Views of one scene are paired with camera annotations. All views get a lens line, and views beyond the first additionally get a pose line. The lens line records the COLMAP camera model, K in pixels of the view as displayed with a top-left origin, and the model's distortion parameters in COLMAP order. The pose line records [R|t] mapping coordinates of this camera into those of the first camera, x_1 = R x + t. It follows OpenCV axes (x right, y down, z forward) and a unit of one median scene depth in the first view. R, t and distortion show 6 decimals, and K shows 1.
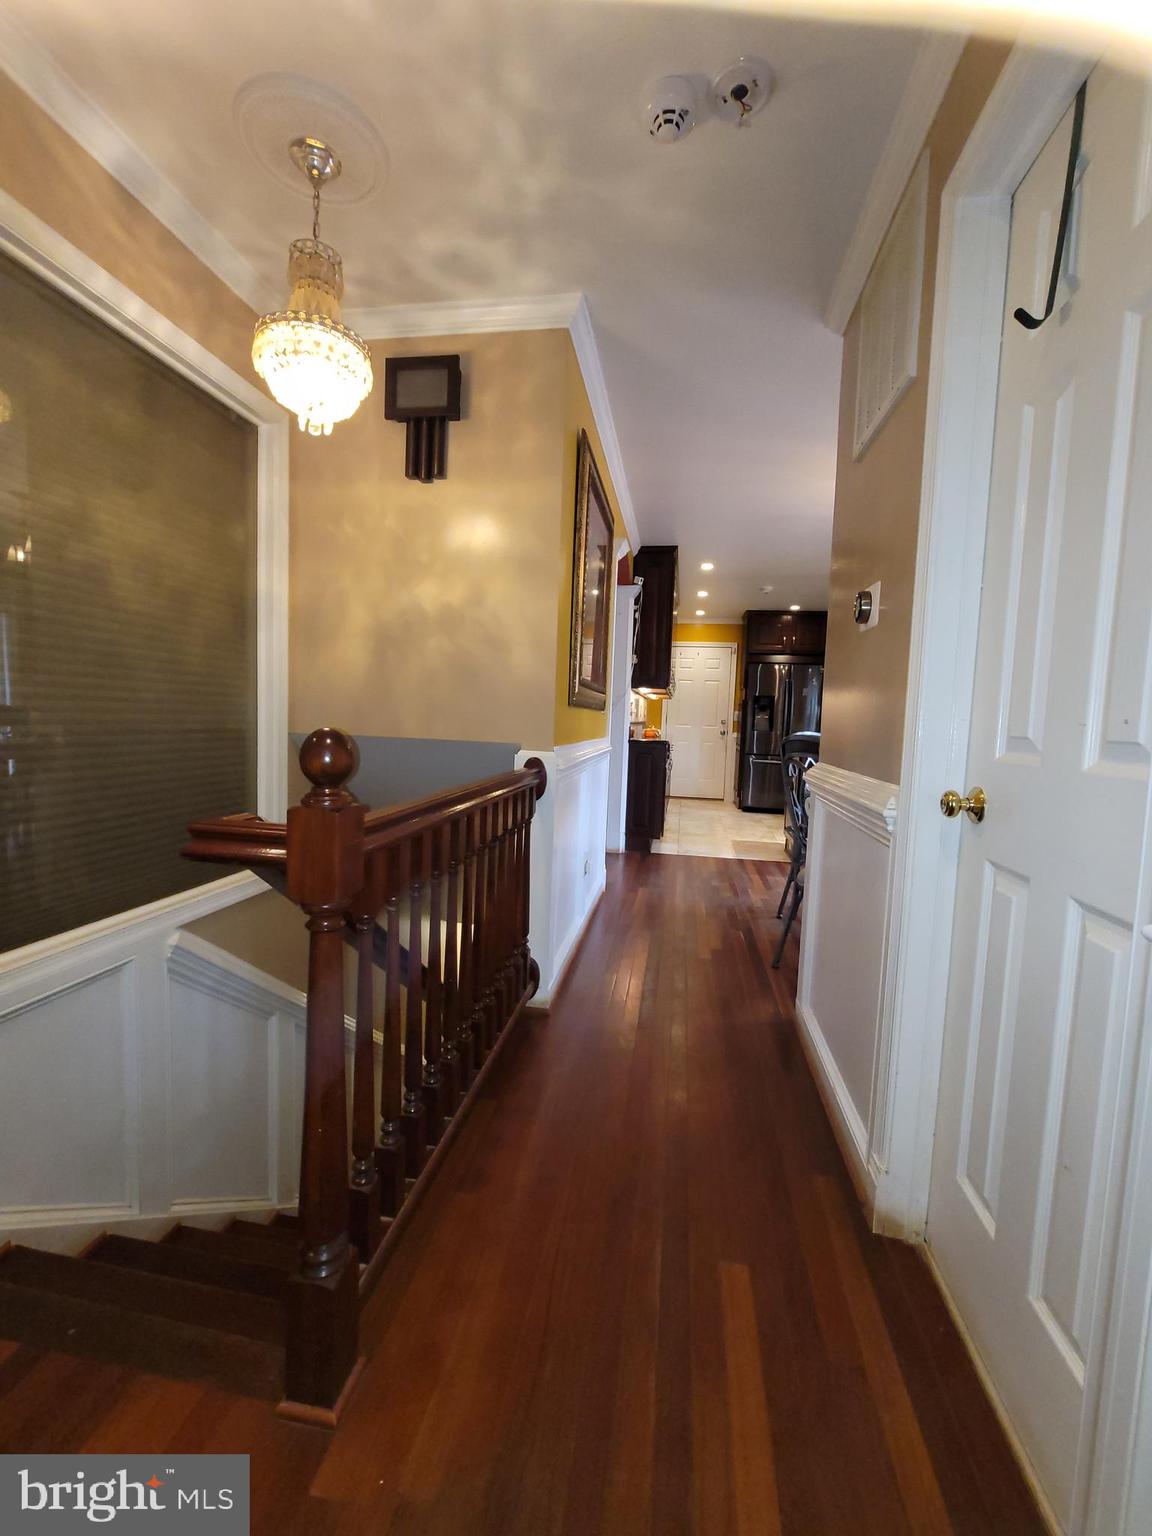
lens RADIAL K [[626.6, 0, 573.5], [0, 626.6, 762.1], [0, 0, 1]] dist [-0.006319, 0.000857]
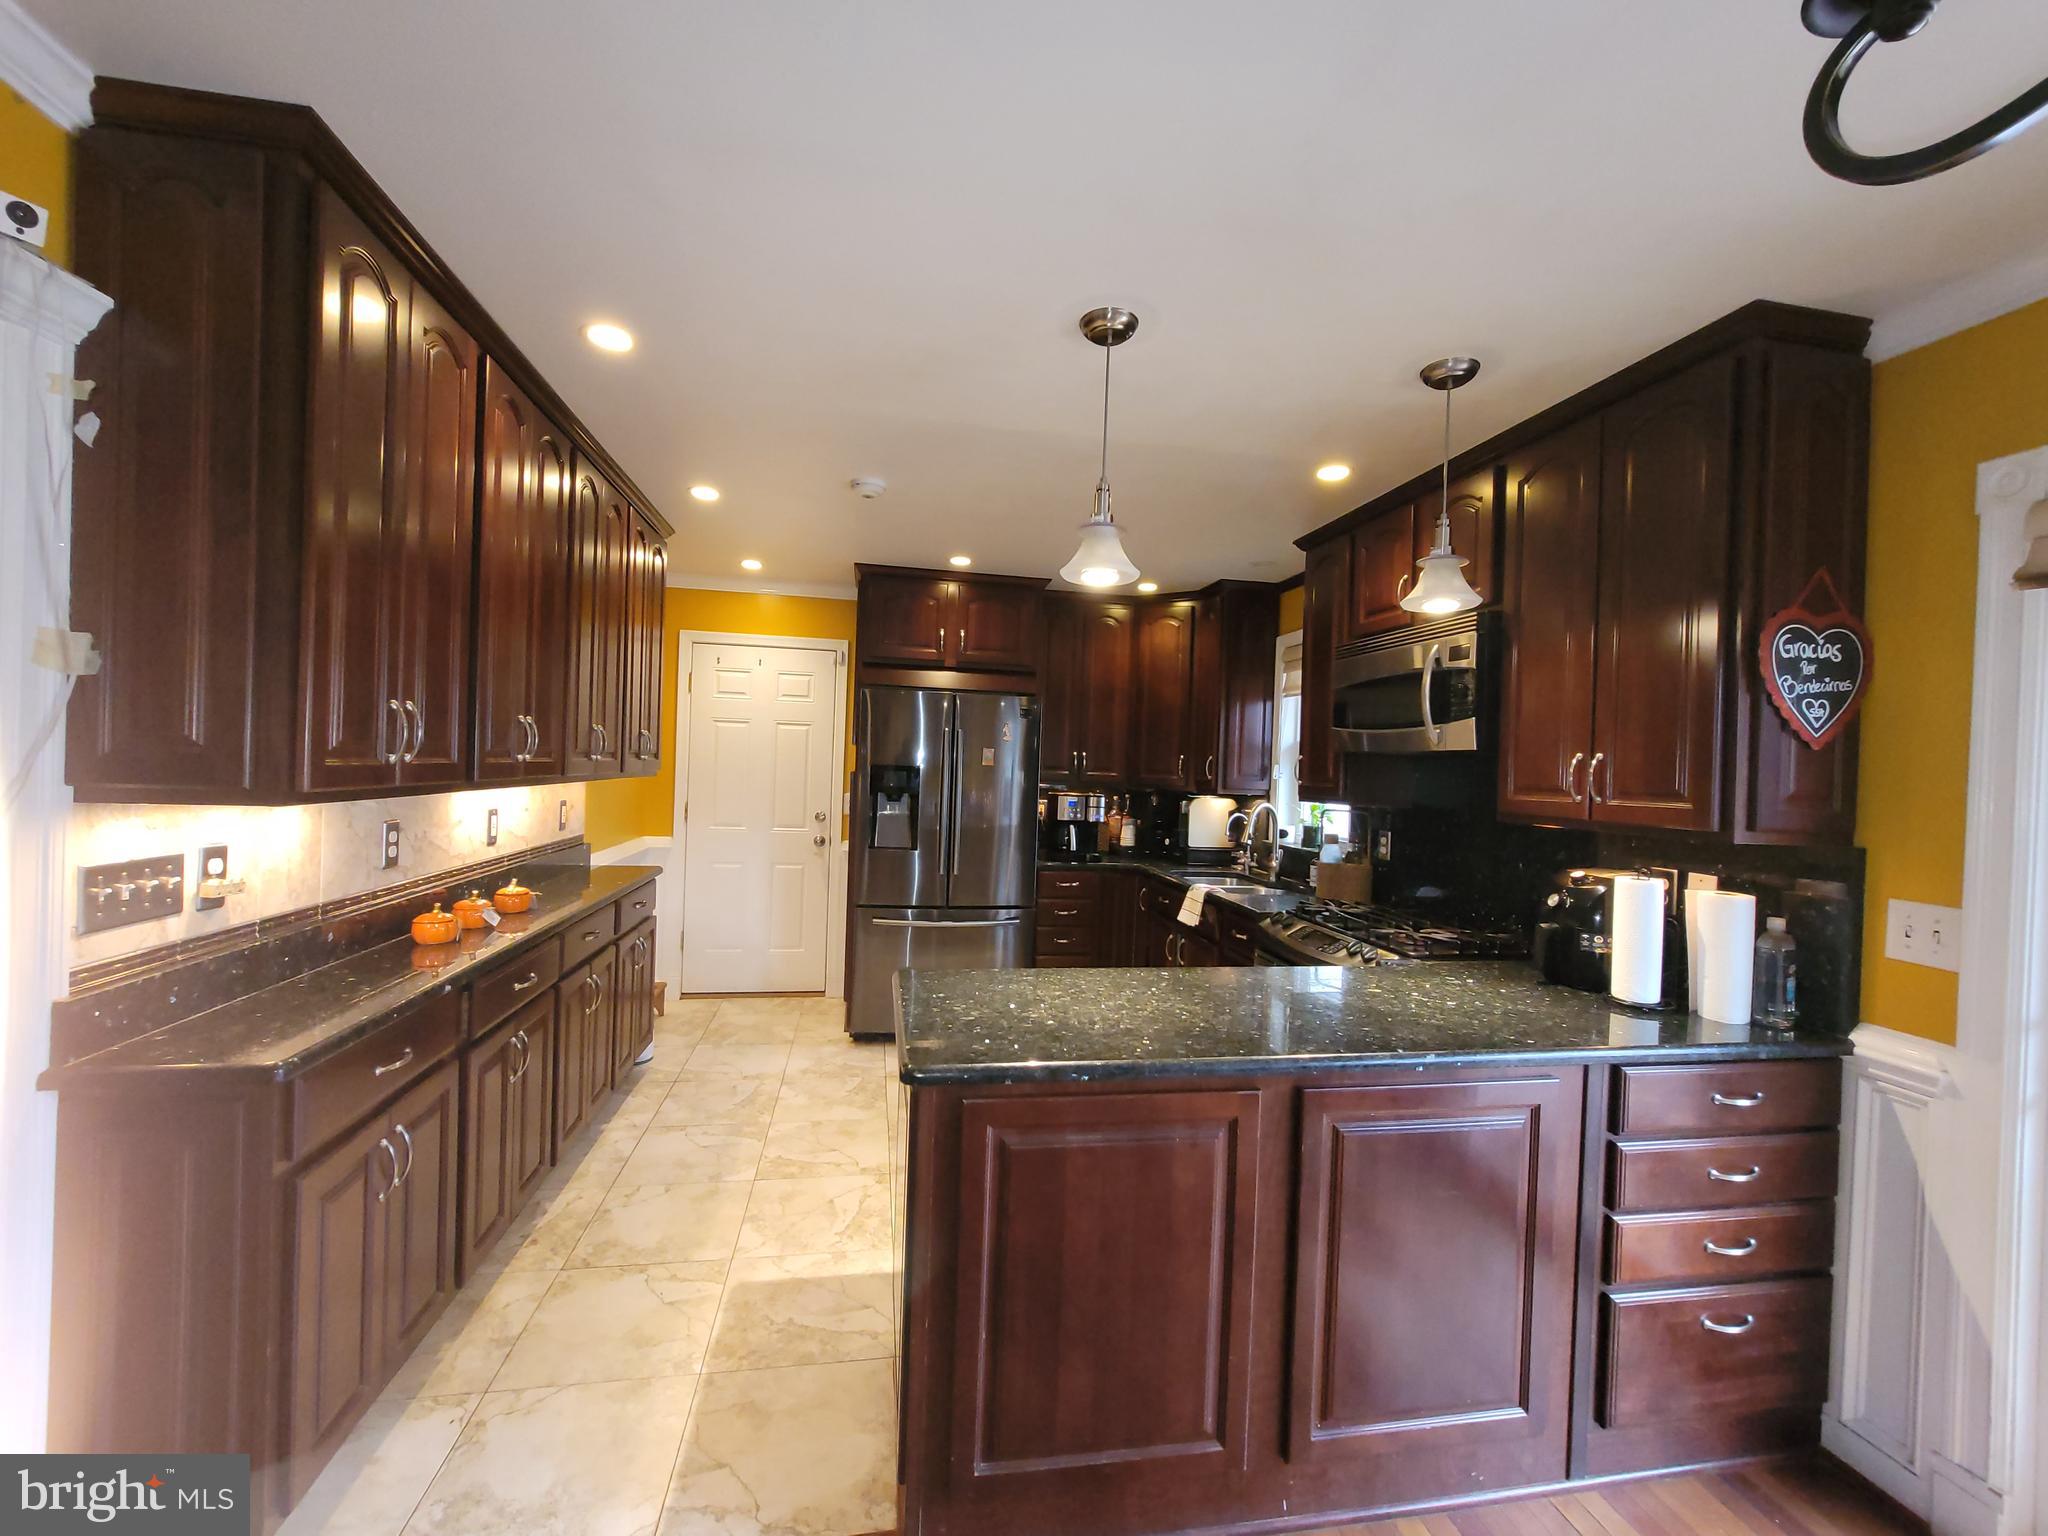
lens RADIAL K [[835.5, 0, 1019.2], [0, 835.5, 769.4], [0, 0, 1]] dist [-0.006319, 0.000857]
pose [[0.938199, -0.006780, 0.346031, 0.611600], [0.025184, 0.998495, -0.048718, -0.239609], [-0.345180, 0.054422, 0.936957, 1.452065]]
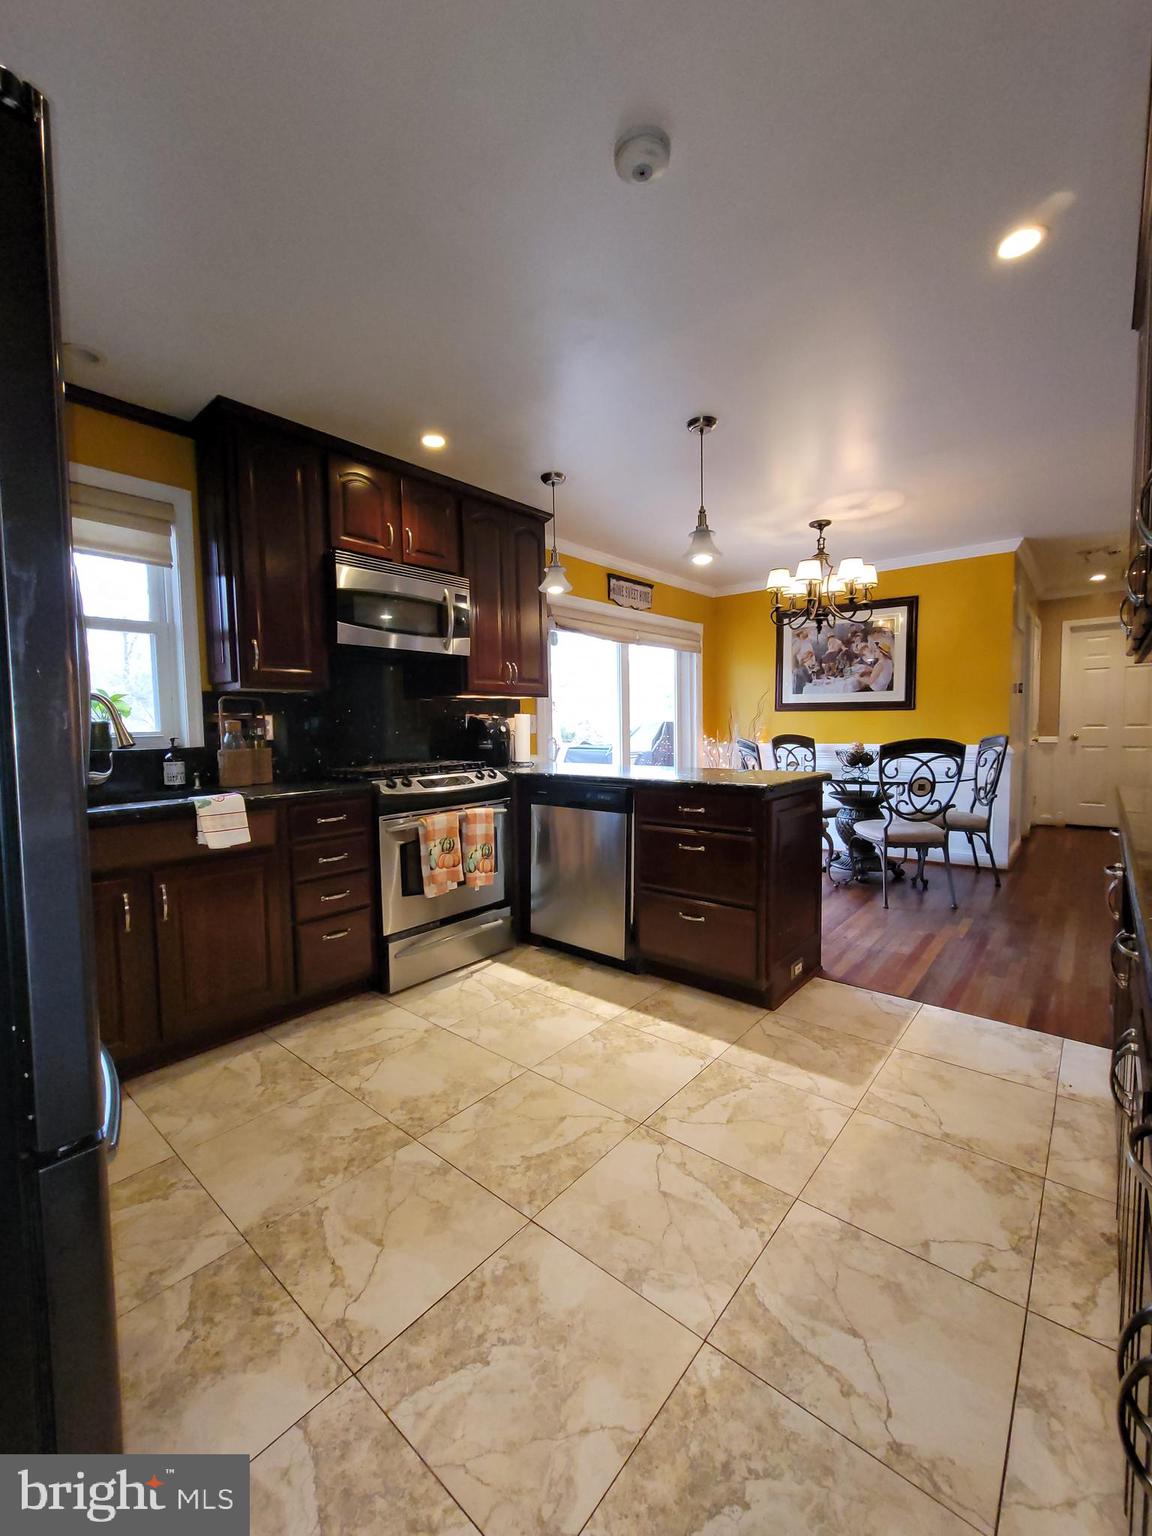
lens RADIAL K [[626.6, 0, 576.8], [0, 626.6, 762.8], [0, 0, 1]] dist [-0.006319, 0.000857]
pose [[-0.866094, -0.056811, 0.496643, 0.567756], [0.017360, 0.989503, 0.143464, -0.256453], [-0.499580, 0.132875, -0.856016, 3.361300]]
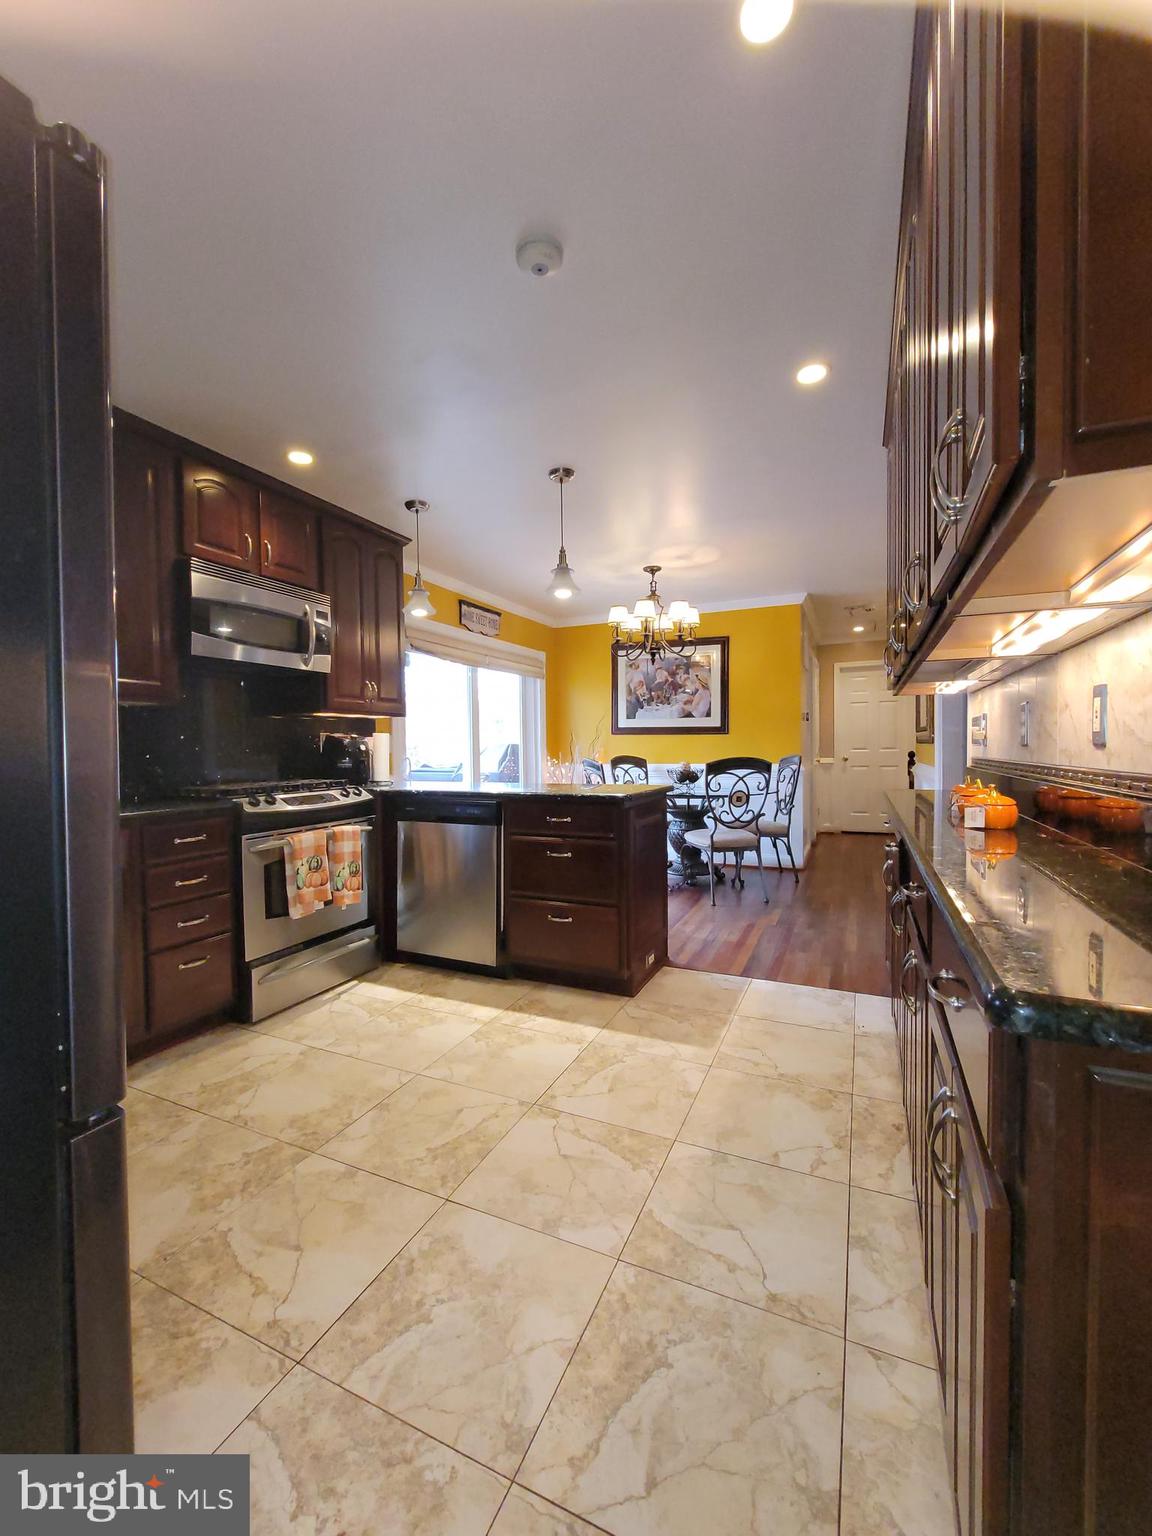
lens RADIAL K [[626.6, 0, 577.1], [0, 626.6, 761.2], [0, 0, 1]] dist [-0.006319, 0.000857]
pose [[-0.969053, -0.033059, 0.244630, 0.610555], [-0.008390, 0.994830, 0.101206, -0.246942], [-0.246711, 0.096021, -0.964320, 3.471050]]
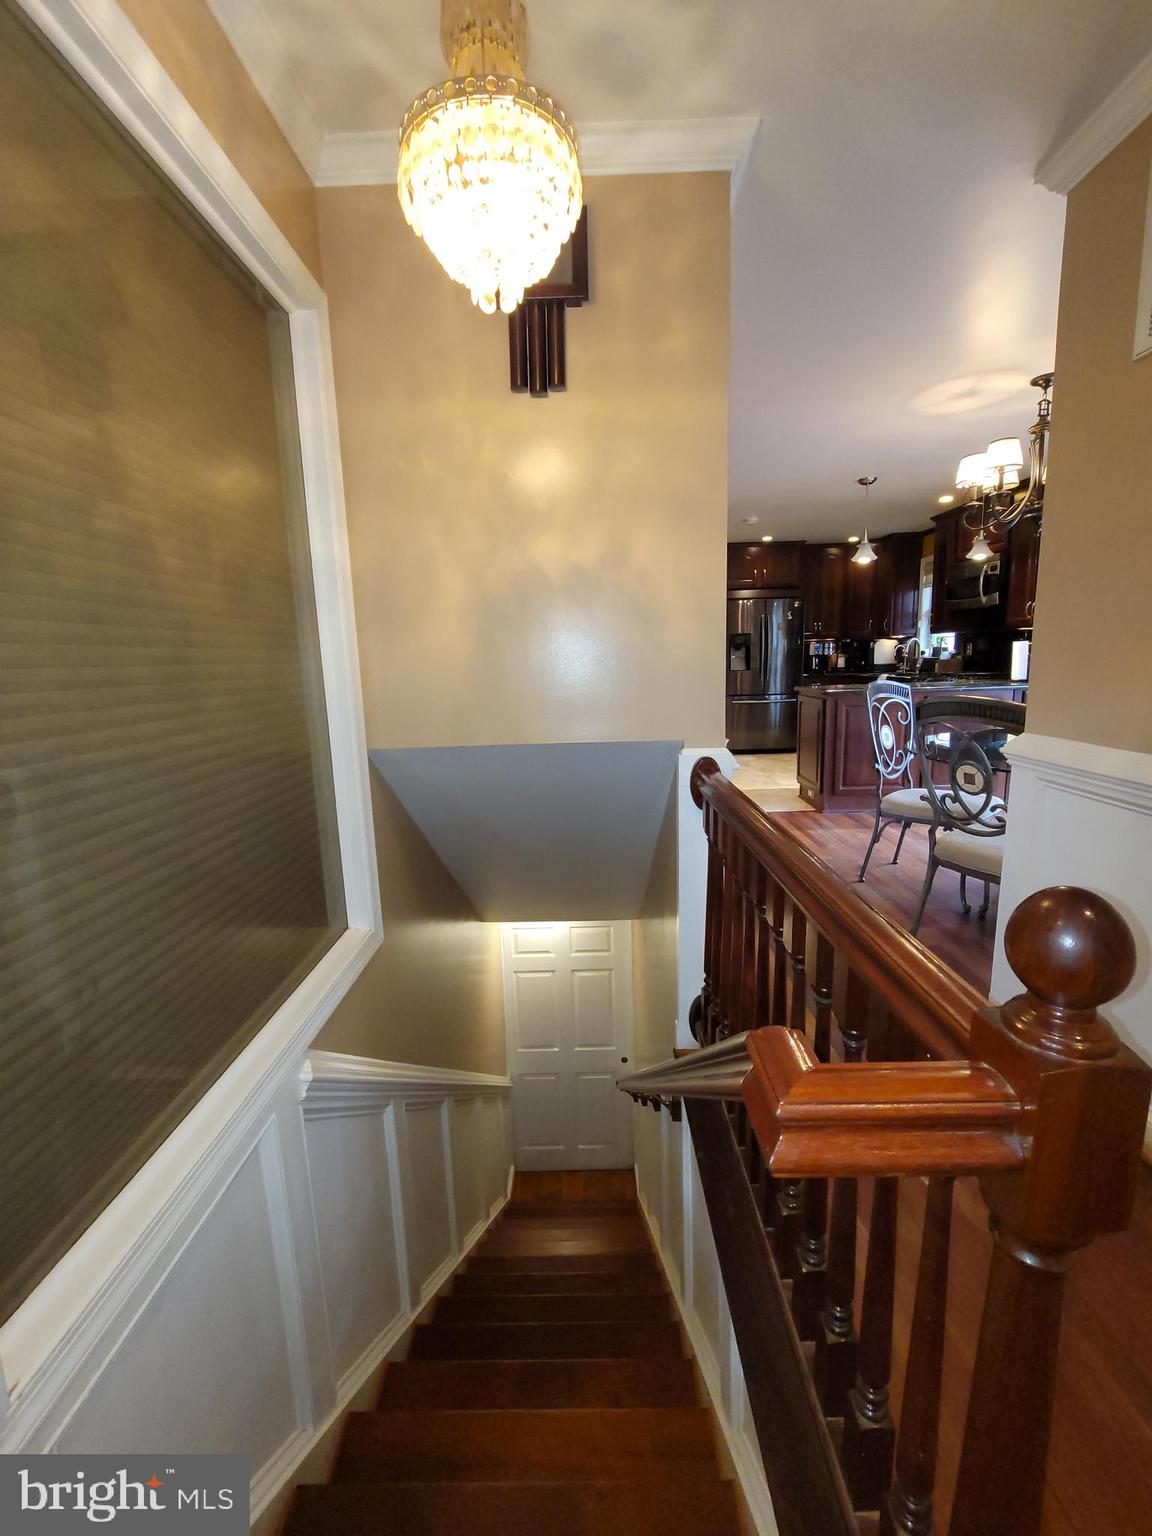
lens RADIAL K [[626.6, 0, 575.7], [0, 626.6, 762.7], [0, 0, 1]] dist [-0.006319, 0.000857]
pose [[0.984483, -0.098700, 0.145089, -0.337624], [0.084467, 0.991275, 0.101192, -0.091687], [-0.153811, -0.087367, 0.984230, 0.234771]]
